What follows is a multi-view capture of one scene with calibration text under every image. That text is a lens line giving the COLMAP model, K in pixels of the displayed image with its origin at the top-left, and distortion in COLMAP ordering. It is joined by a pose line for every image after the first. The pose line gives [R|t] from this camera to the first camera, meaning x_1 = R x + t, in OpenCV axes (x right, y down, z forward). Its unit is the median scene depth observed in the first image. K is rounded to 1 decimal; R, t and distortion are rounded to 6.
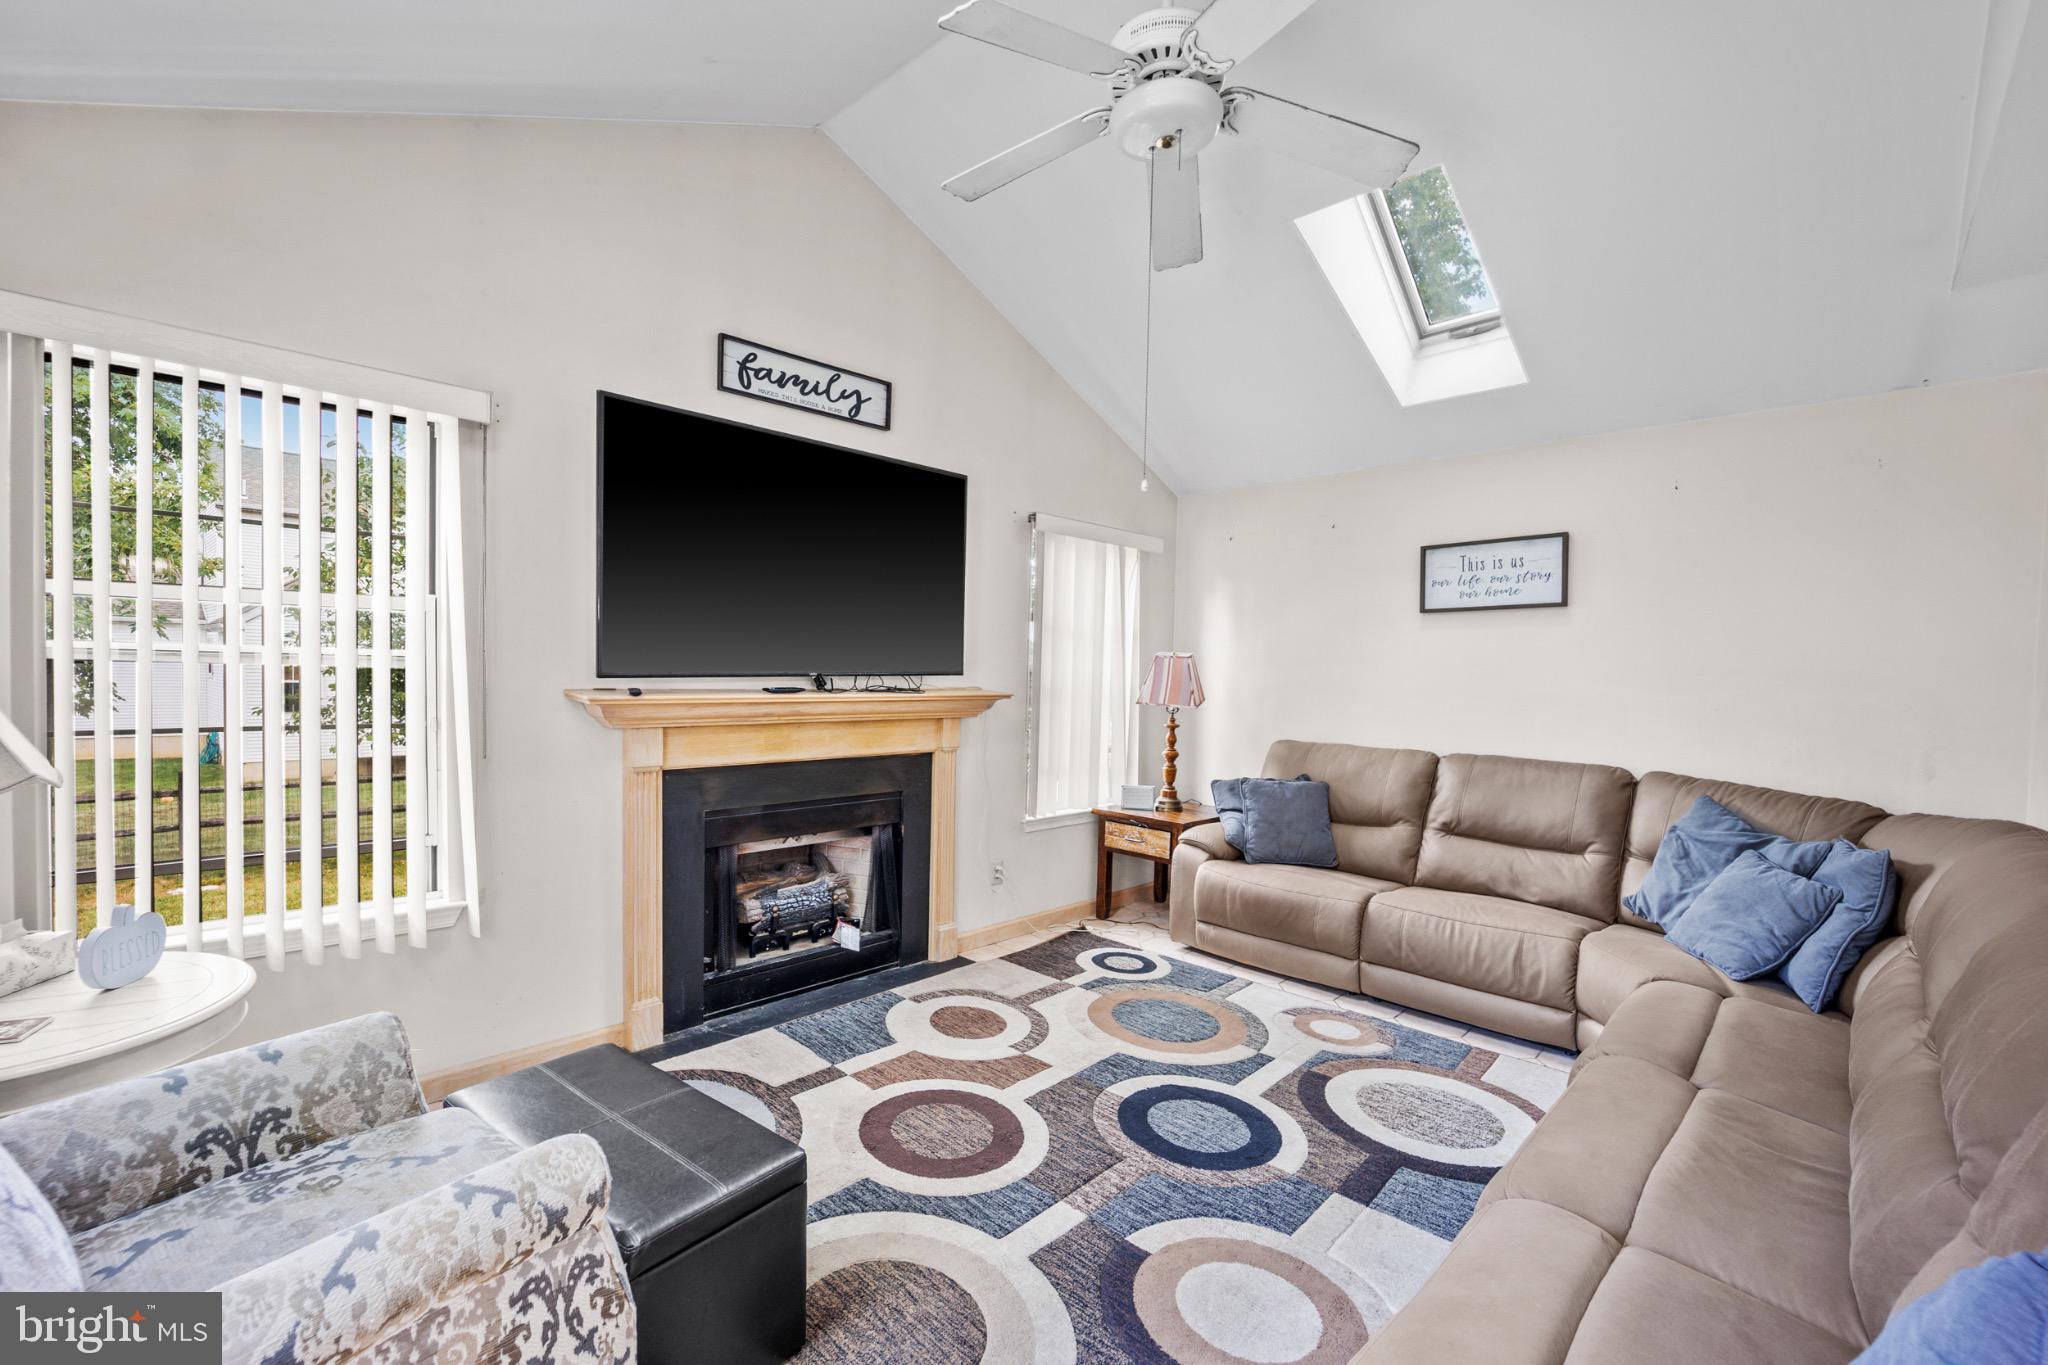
lens RADIAL K [[850.9, 0, 1016.2], [0, 850.9, 698.9], [0, 0, 1]] dist [-0.002308, -0.009886]
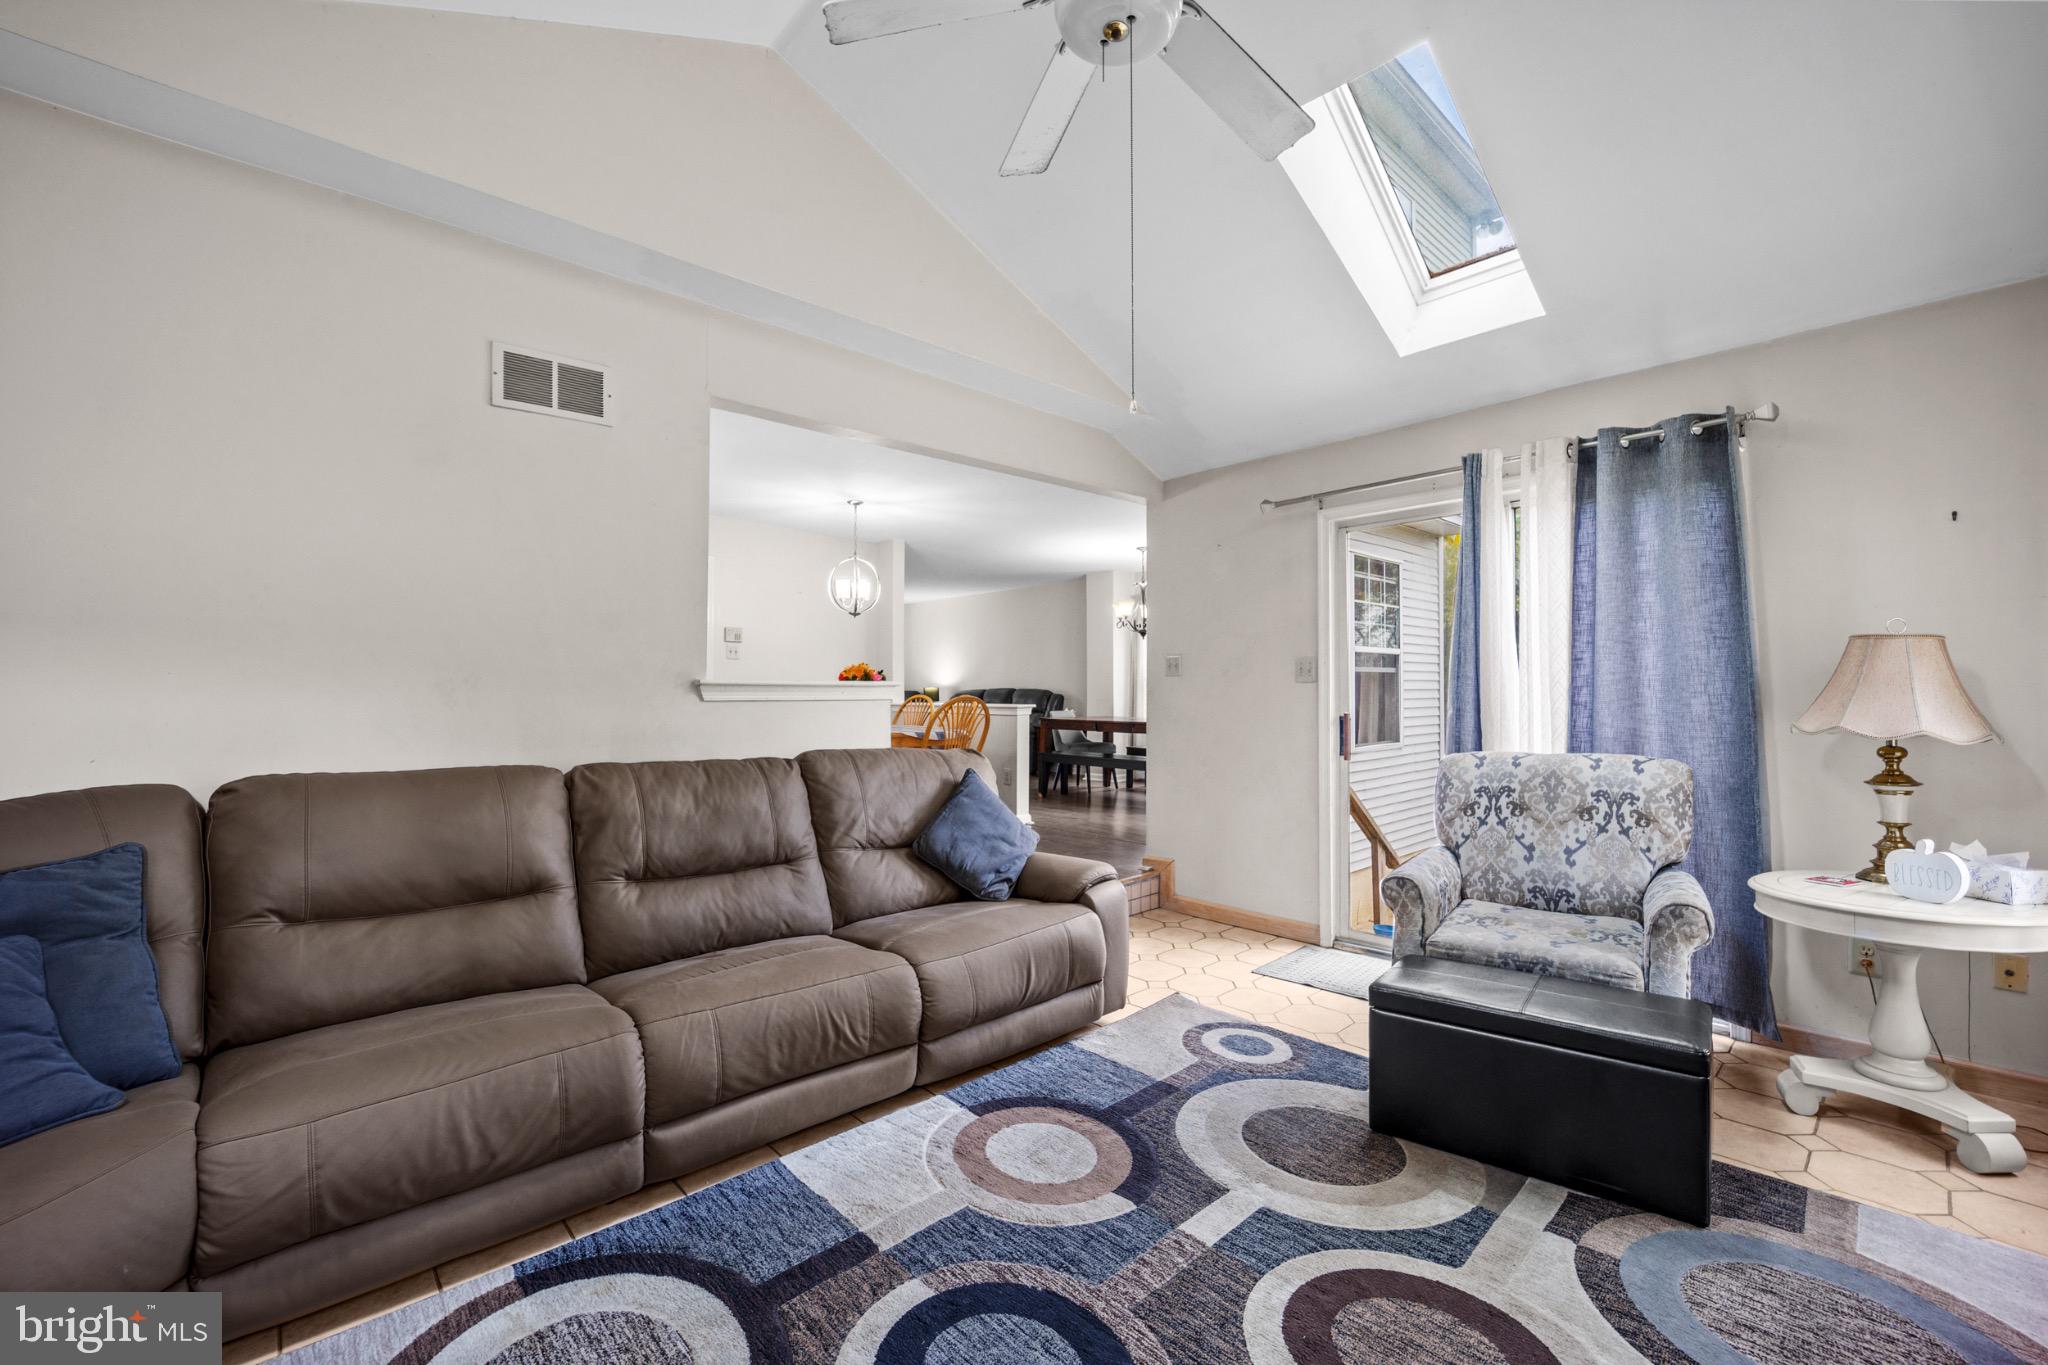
lens RADIAL K [[850.9, 0, 1016.2], [0, 850.9, 698.9], [0, 0, 1]] dist [-0.002308, -0.009886]
pose [[-0.998877, -0.016621, 0.044366, 0.231462], [-0.015840, 0.999714, 0.017899, 0.026977], [-0.044651, 0.017176, -0.998855, 1.953421]]
